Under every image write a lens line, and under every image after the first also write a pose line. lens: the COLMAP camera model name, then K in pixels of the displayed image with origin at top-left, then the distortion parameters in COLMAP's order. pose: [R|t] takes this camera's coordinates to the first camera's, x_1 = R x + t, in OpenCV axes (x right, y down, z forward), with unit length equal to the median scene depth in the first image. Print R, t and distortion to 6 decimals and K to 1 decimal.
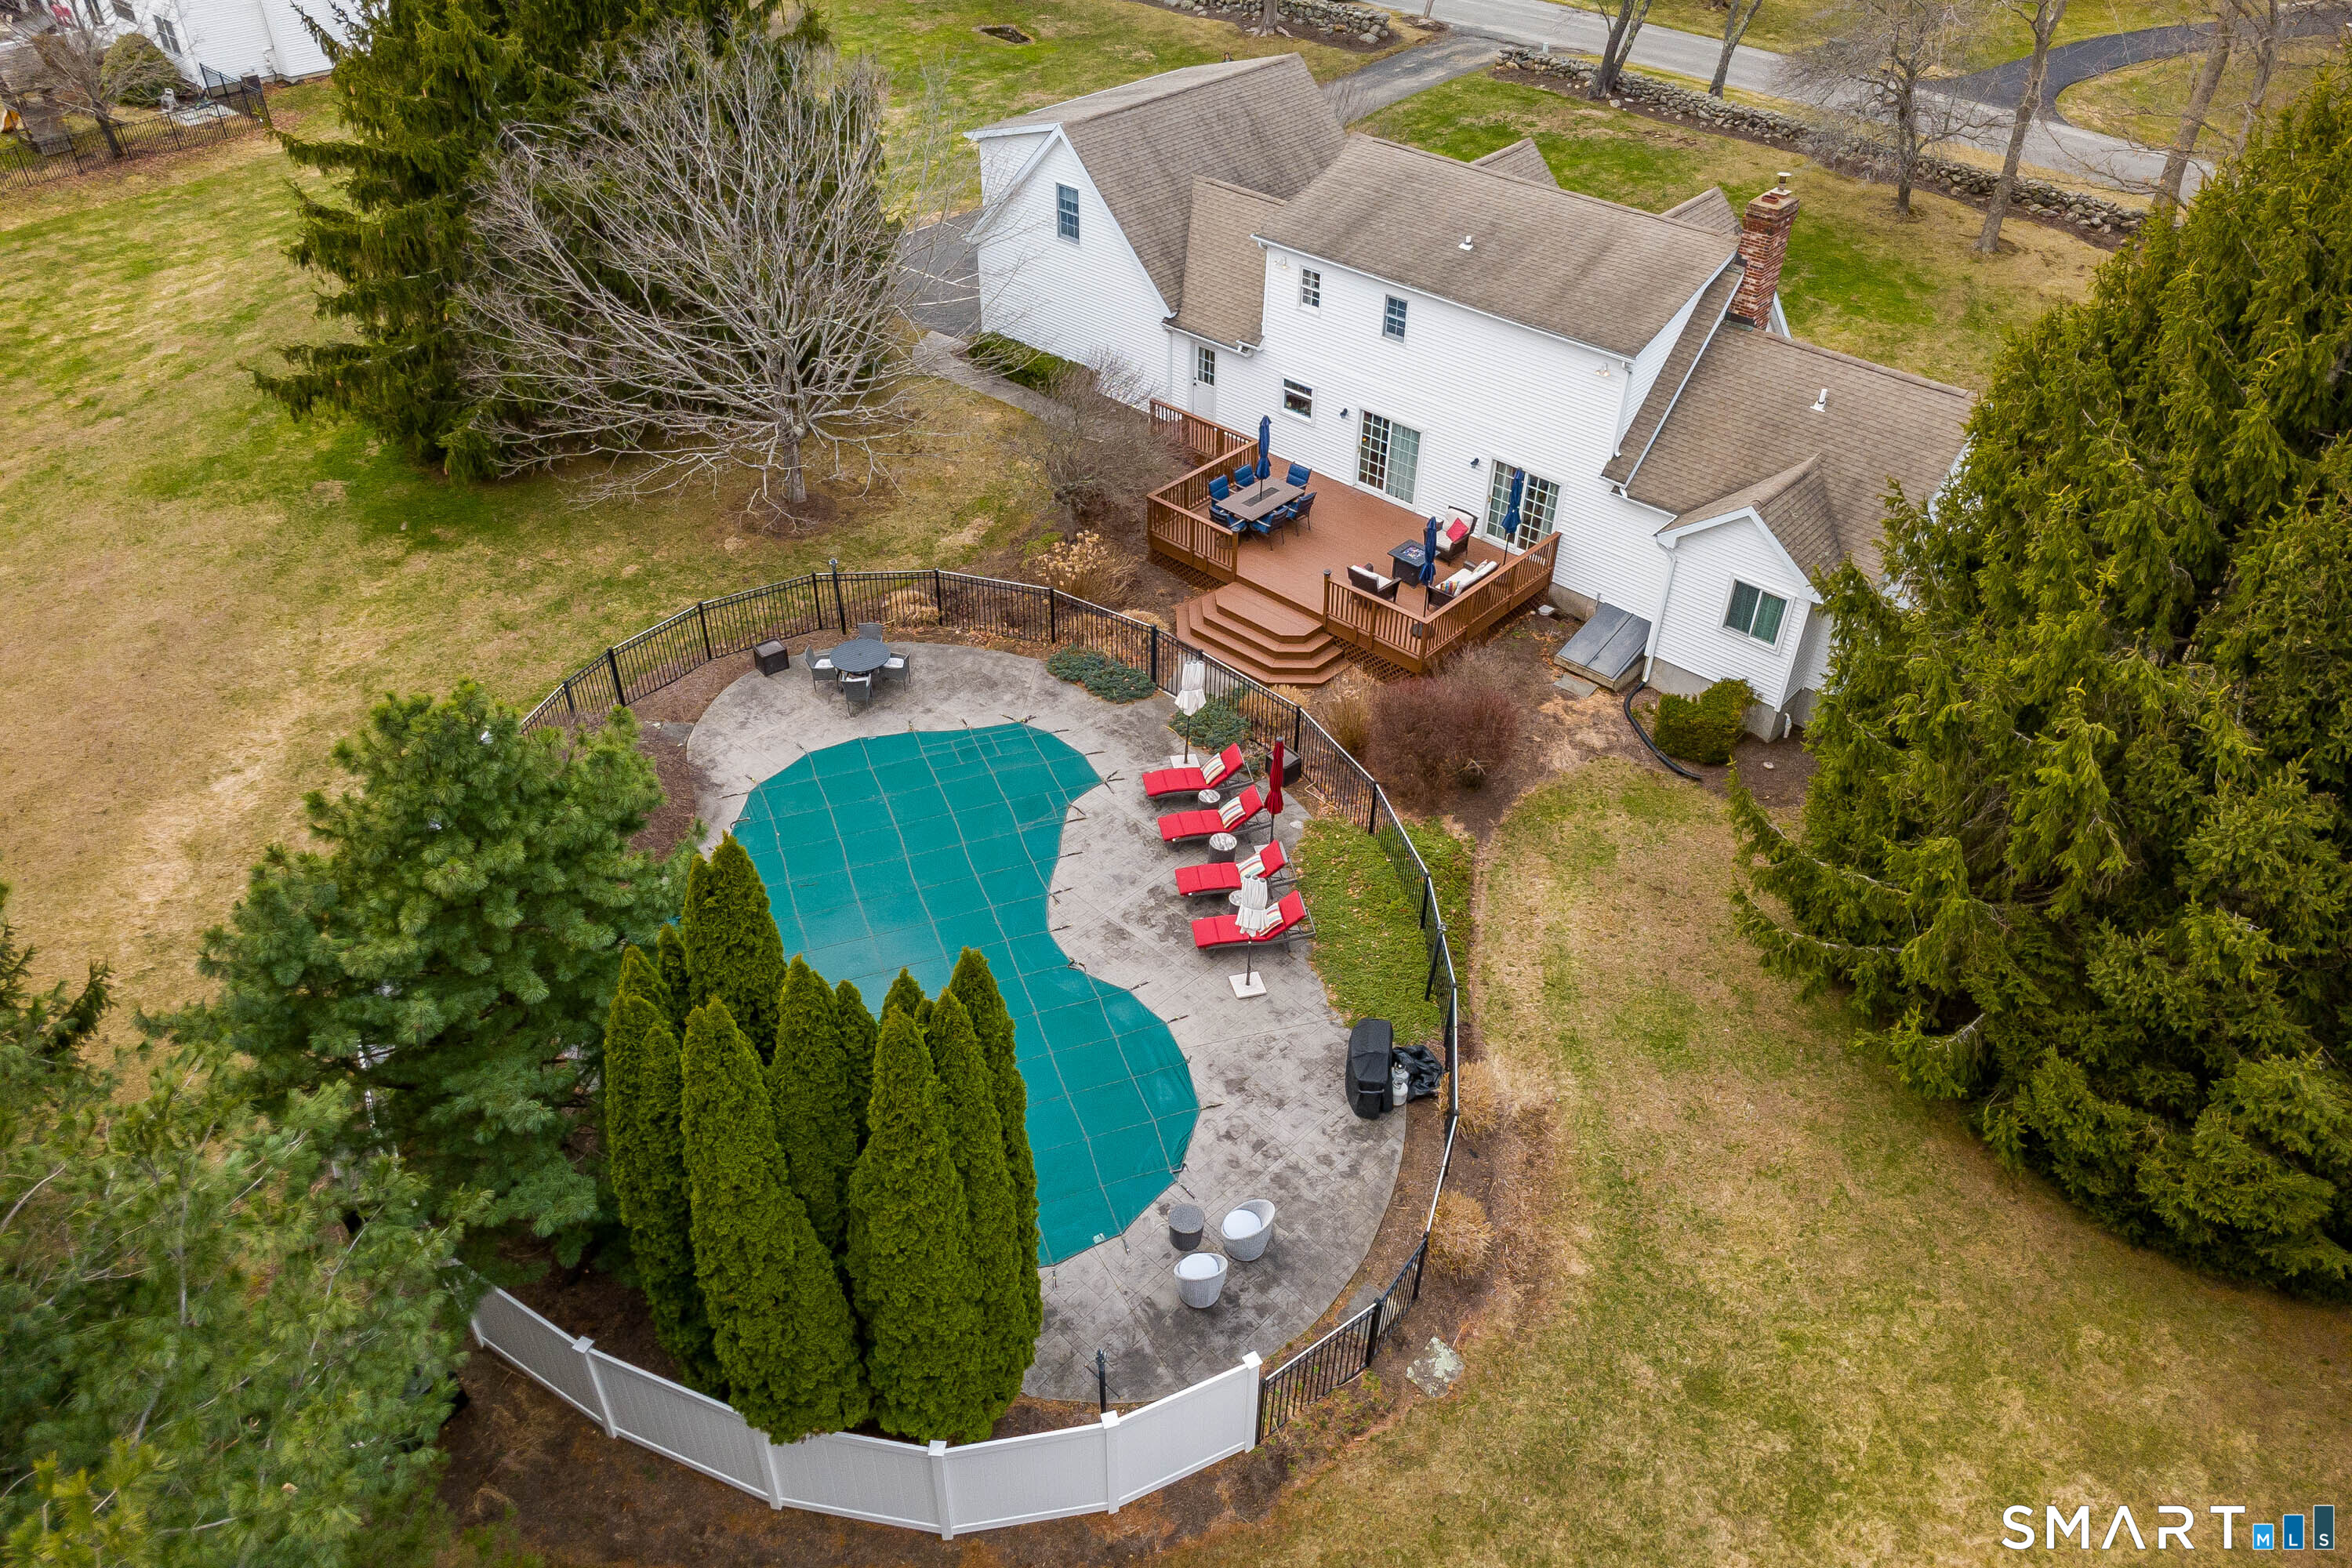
lens RADIAL K [[1667.1, 0, 1173.3], [0, 1667.1, 761.3], [0, 0, 1]] dist [0.002947, 0.004861]
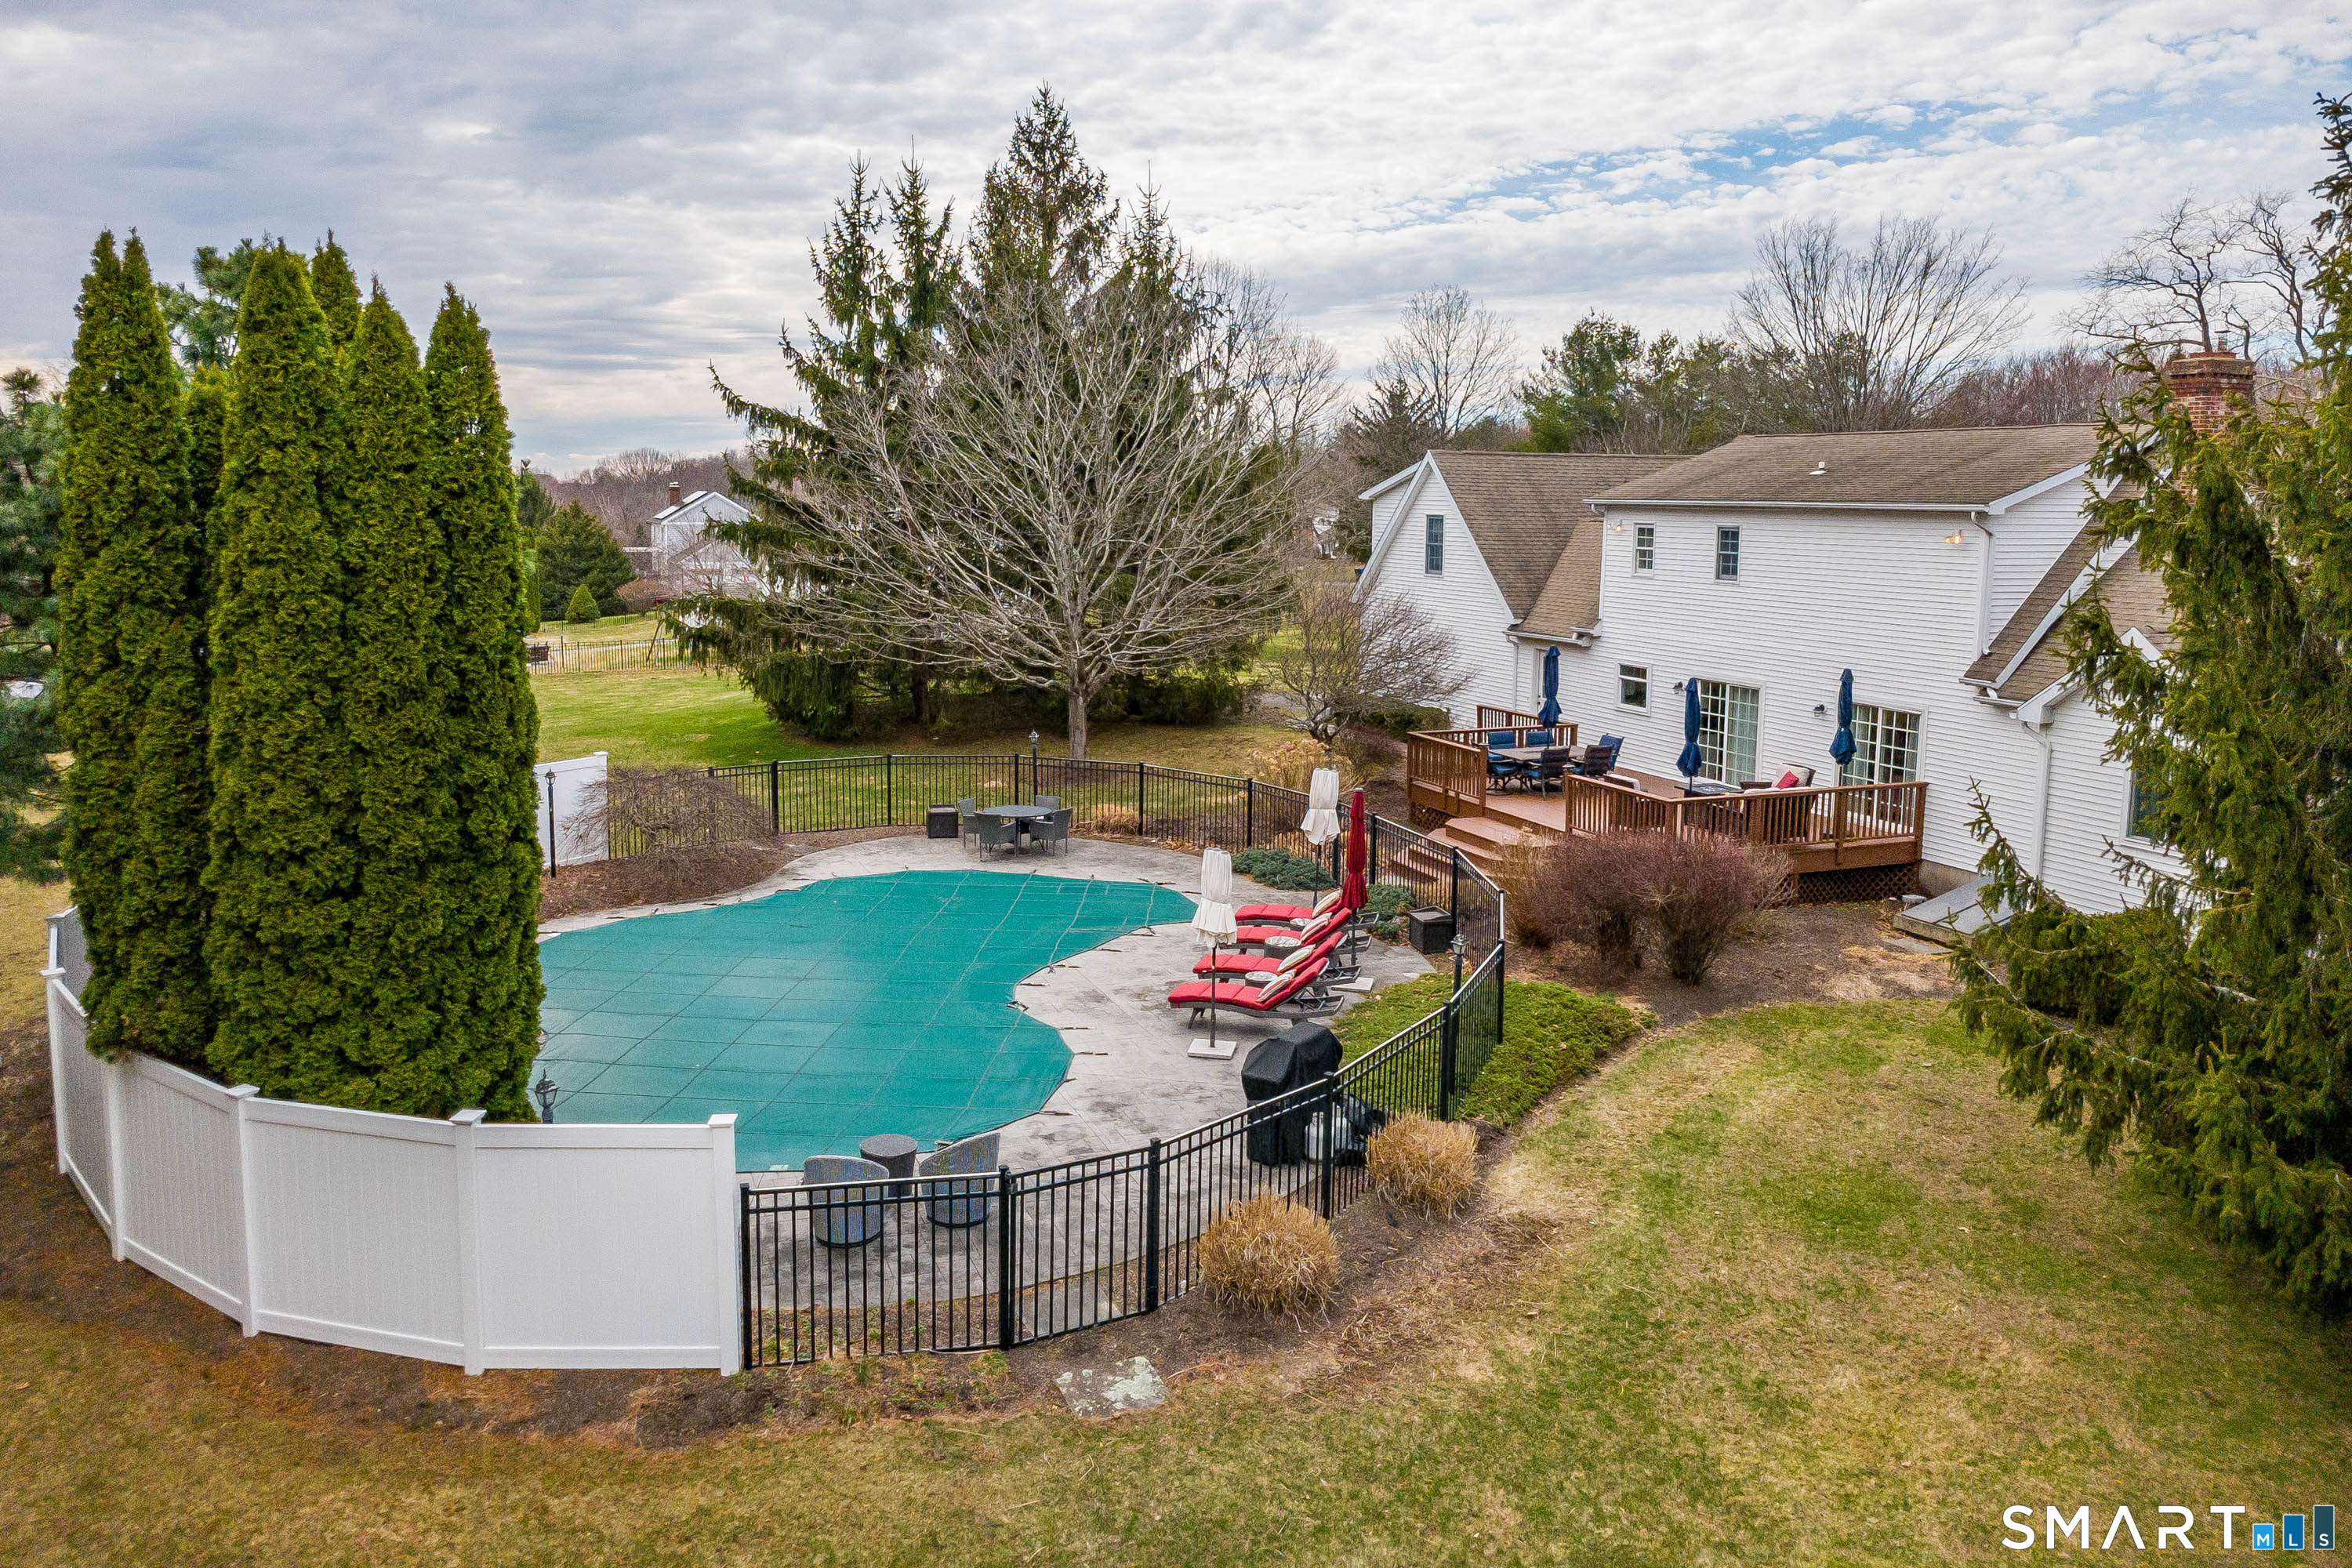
lens RADIAL K [[1701.6, 0, 1147.0], [0, 1701.6, 701.5], [0, 0, 1]] dist [0.009856, 0.002279]
pose [[0.899302, 0.042117, -0.435295, 0.261715], [-0.257112, 0.856080, -0.448353, 0.271290], [0.353764, 0.515124, 0.780703, 0.286459]]
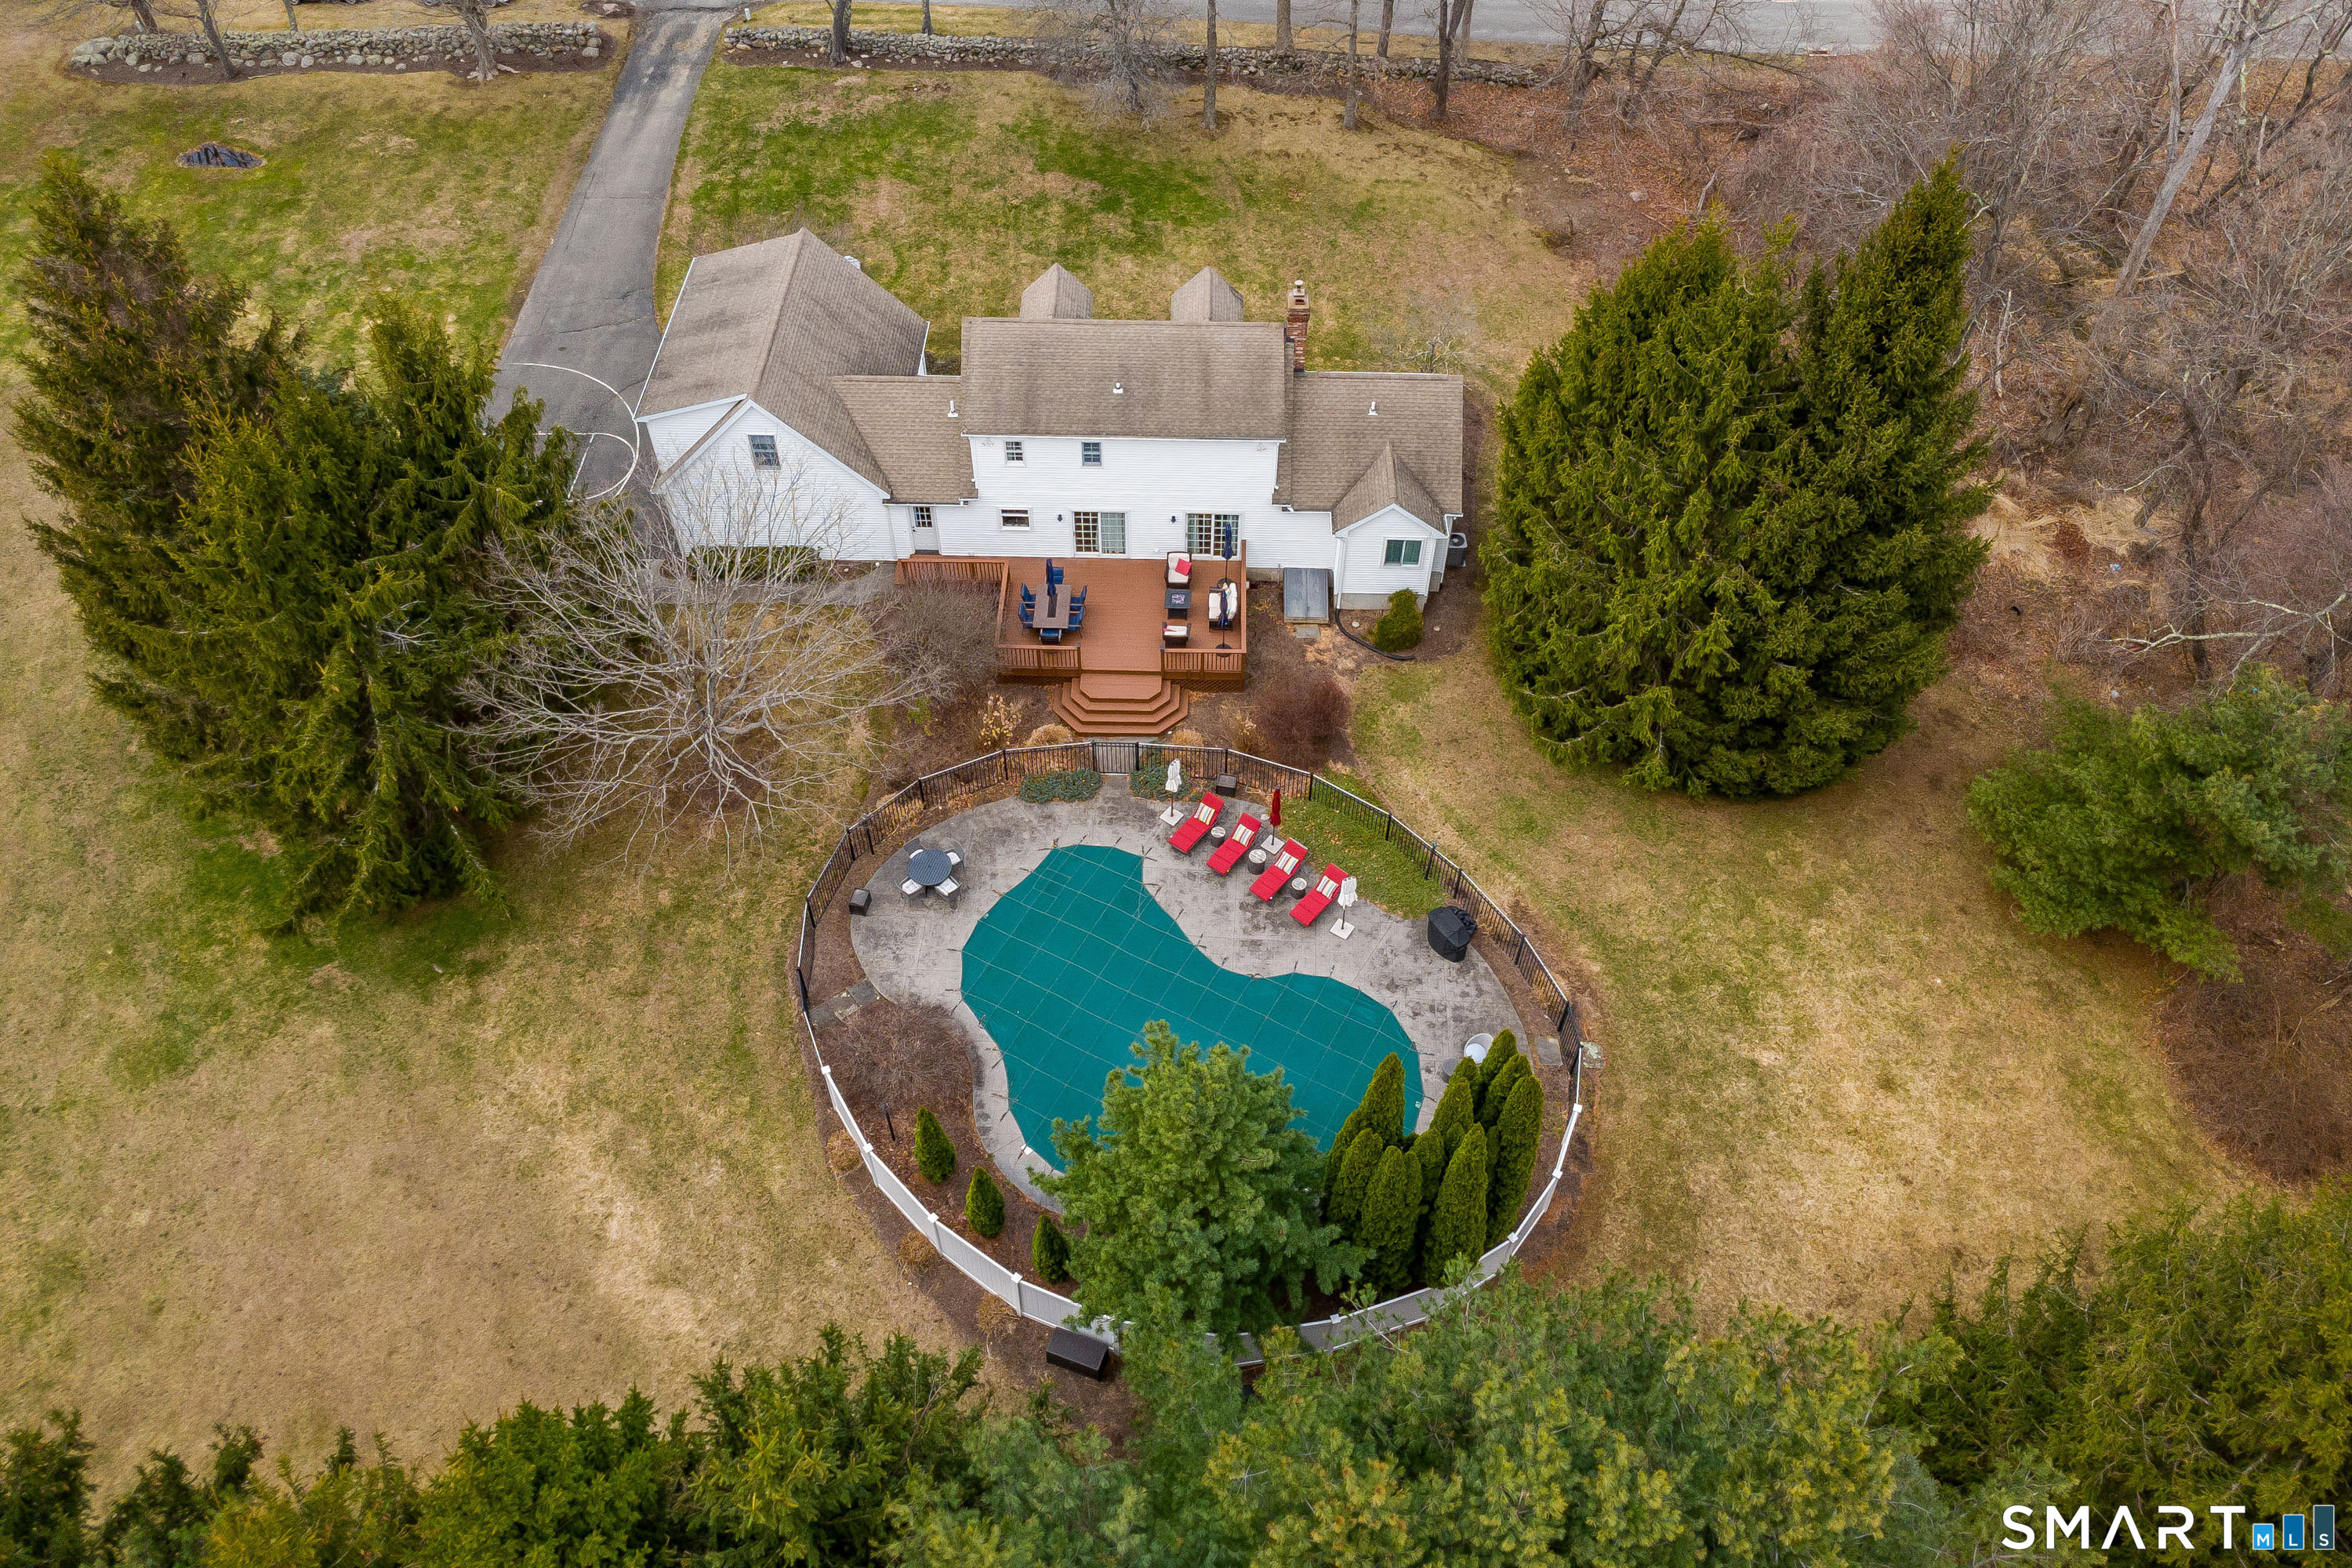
lens RADIAL K [[1665.1, 0, 1178.7], [0, 1665.1, 691.7], [0, 0, 1]] dist [0.003397, 0.000540]
pose [[0.759080, -0.491201, 0.427223, -0.540073], [0.402569, 0.869919, 0.284919, -0.490145], [-0.511602, -0.044290, 0.858080, -0.264014]]
